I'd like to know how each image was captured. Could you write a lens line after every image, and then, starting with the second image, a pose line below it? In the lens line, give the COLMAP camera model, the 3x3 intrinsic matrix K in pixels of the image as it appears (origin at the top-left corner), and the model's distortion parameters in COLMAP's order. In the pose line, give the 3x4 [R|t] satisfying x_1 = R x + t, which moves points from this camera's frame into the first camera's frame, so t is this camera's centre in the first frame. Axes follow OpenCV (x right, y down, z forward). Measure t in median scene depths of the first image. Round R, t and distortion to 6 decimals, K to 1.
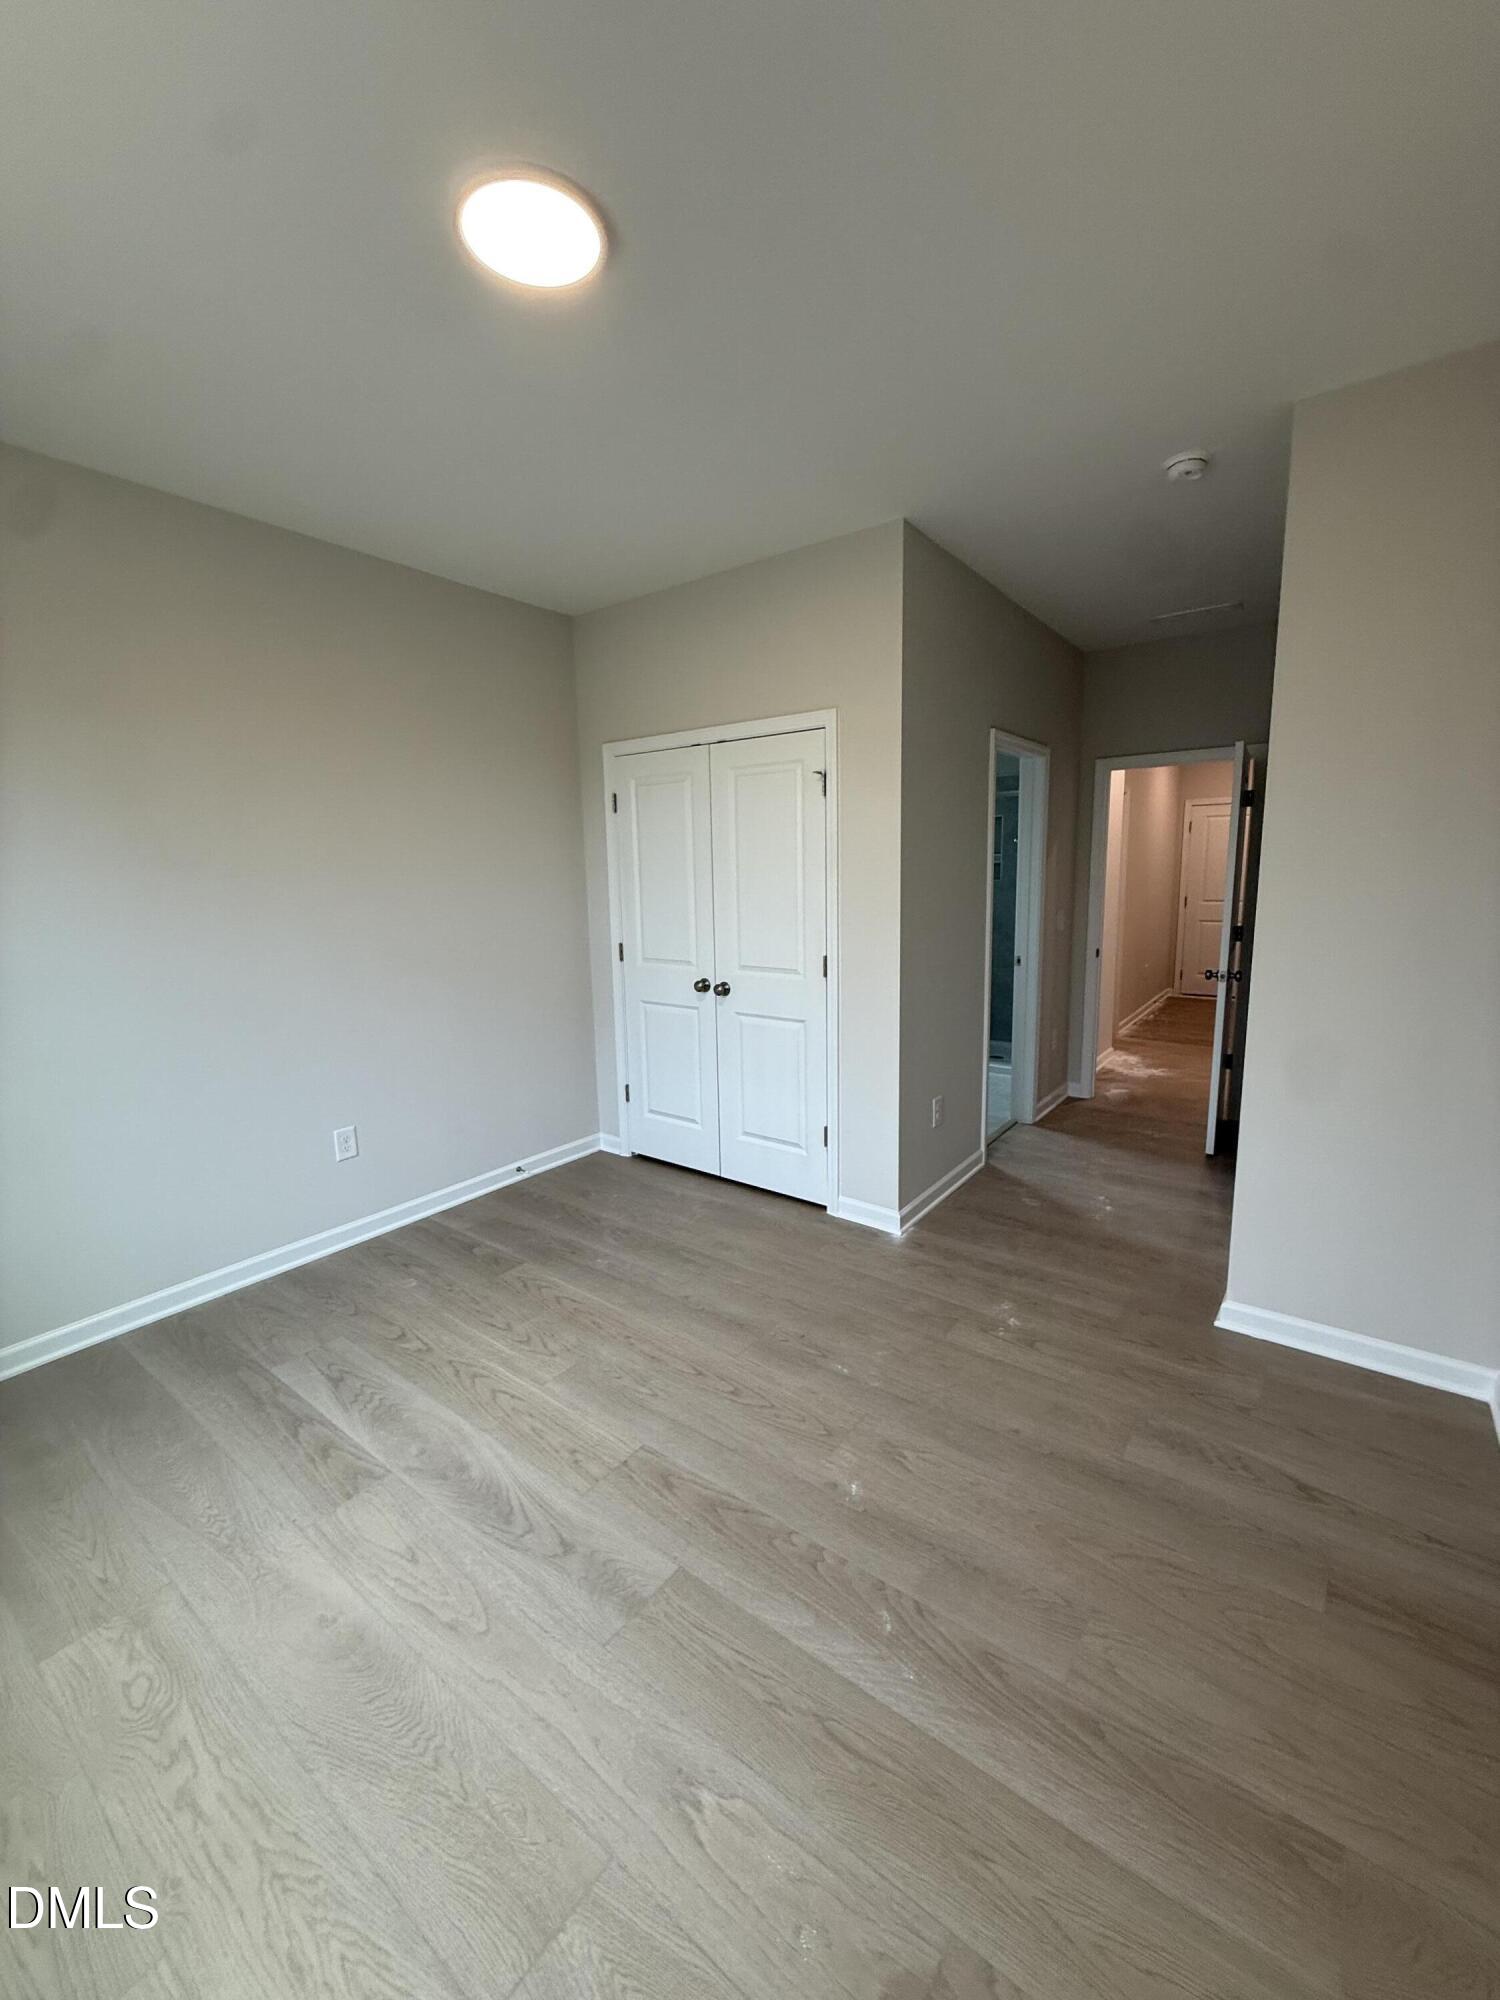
lens RADIAL K [[791.9, 0, 760.4], [0, 791.9, 995.1], [0, 0, 1]] dist [0.004326, 0.000254]
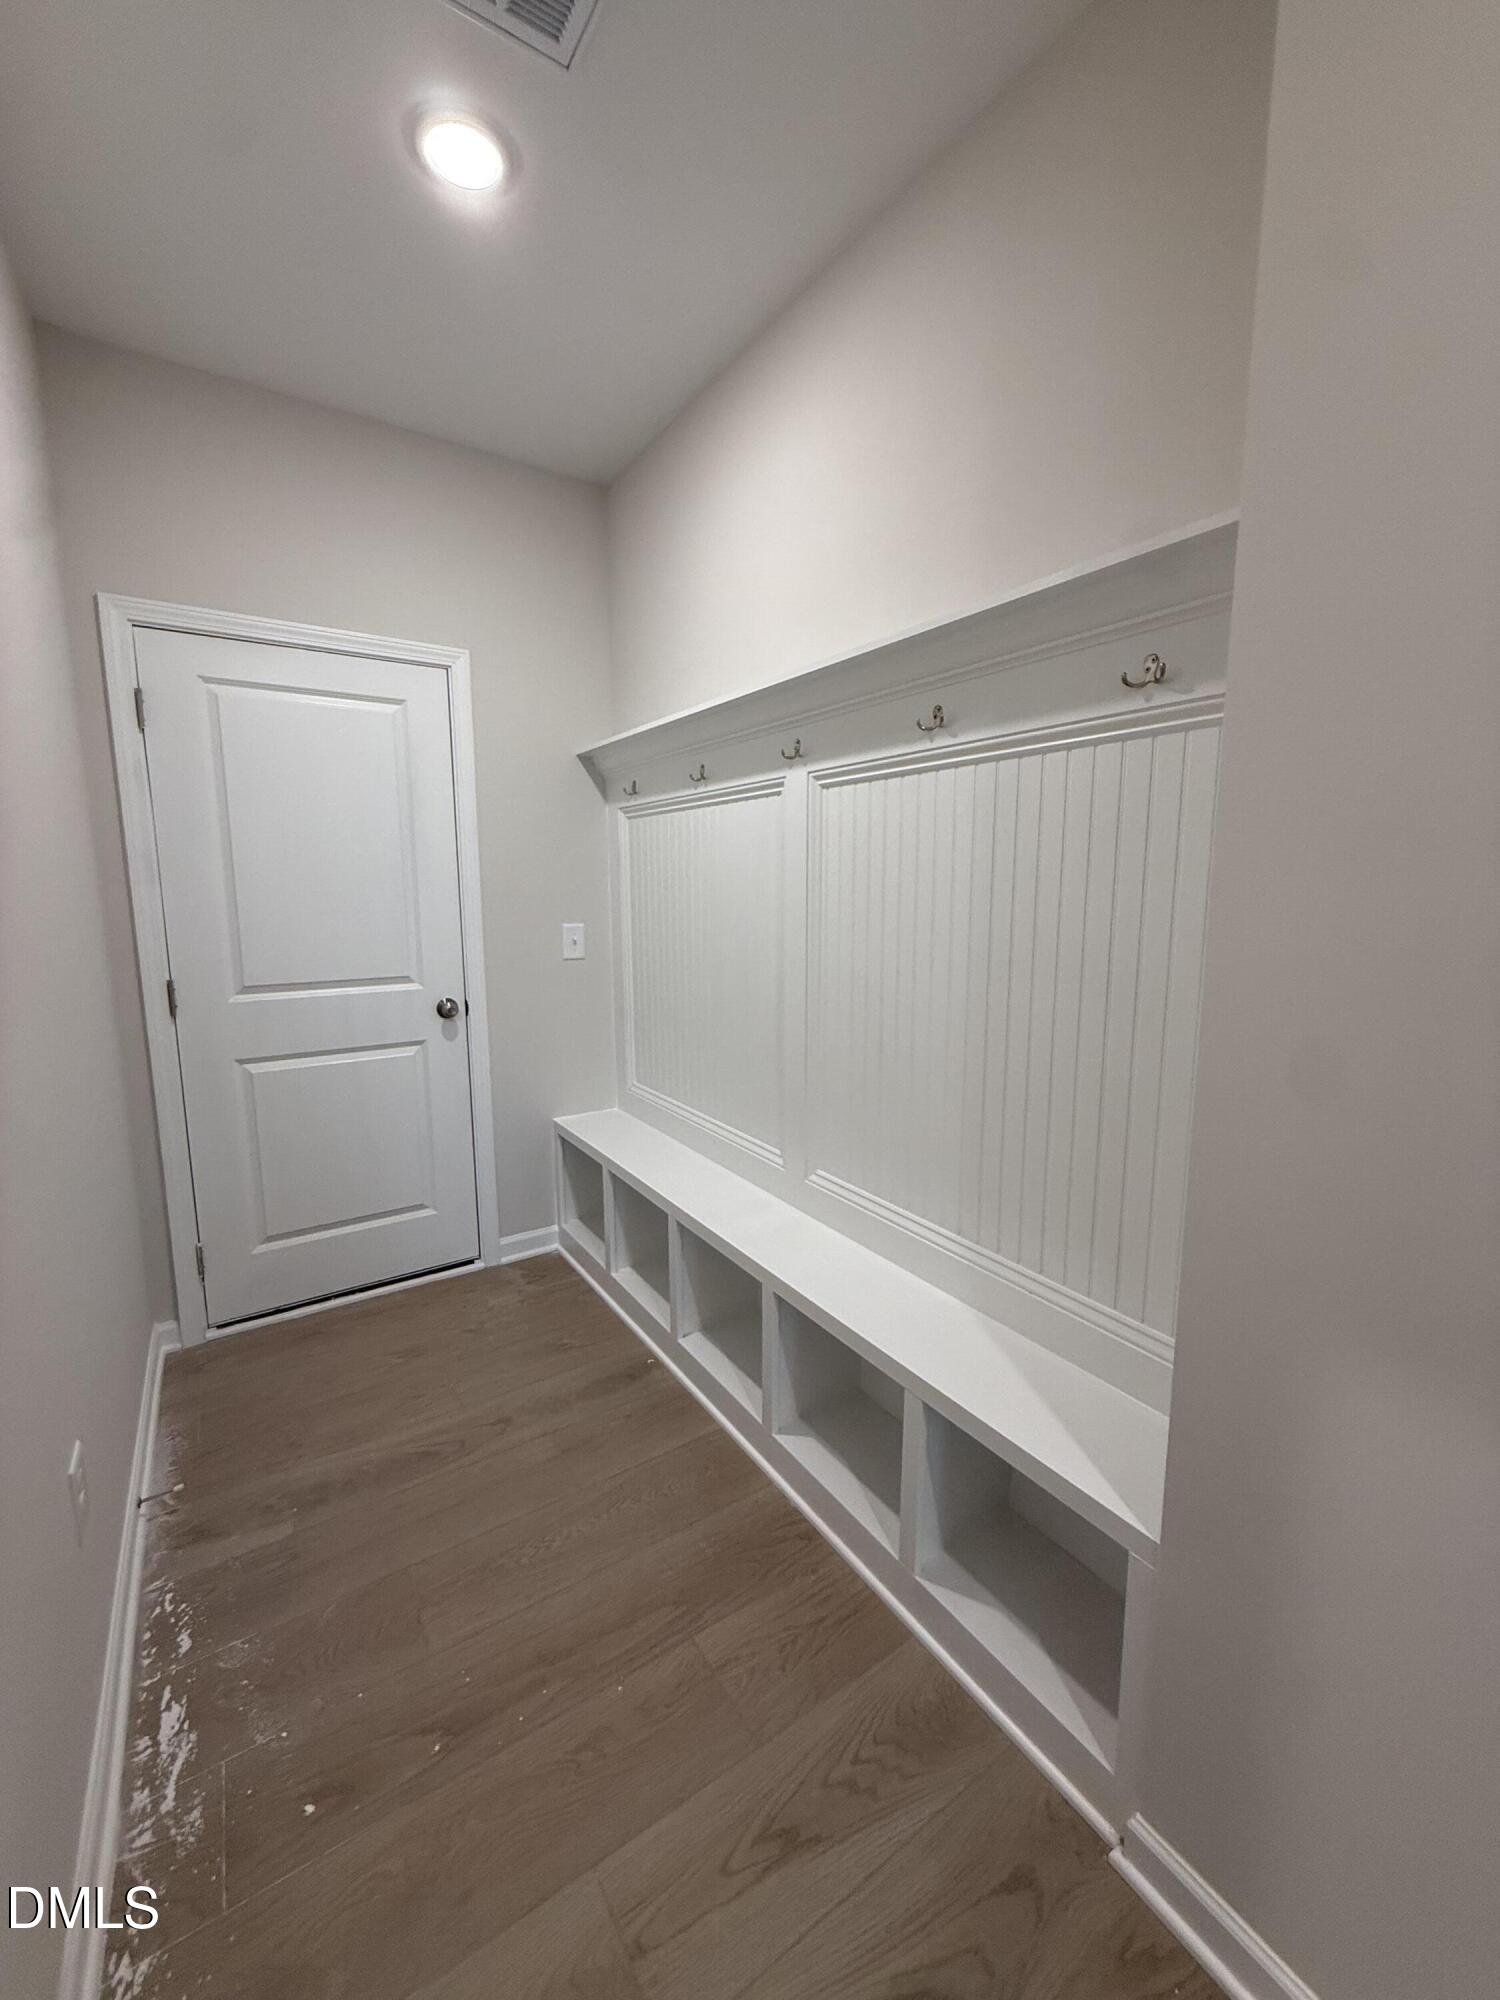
lens RADIAL K [[791.9, 0, 751.0], [0, 791.9, 993.7], [0, 0, 1]] dist [0.004326, 0.000254]
pose [[0.341033, -0.120030, 0.932357, 0.360704], [0.134703, 0.987819, 0.077899, -0.115998], [-0.930350, 0.099025, 0.353047, 0.737122]]
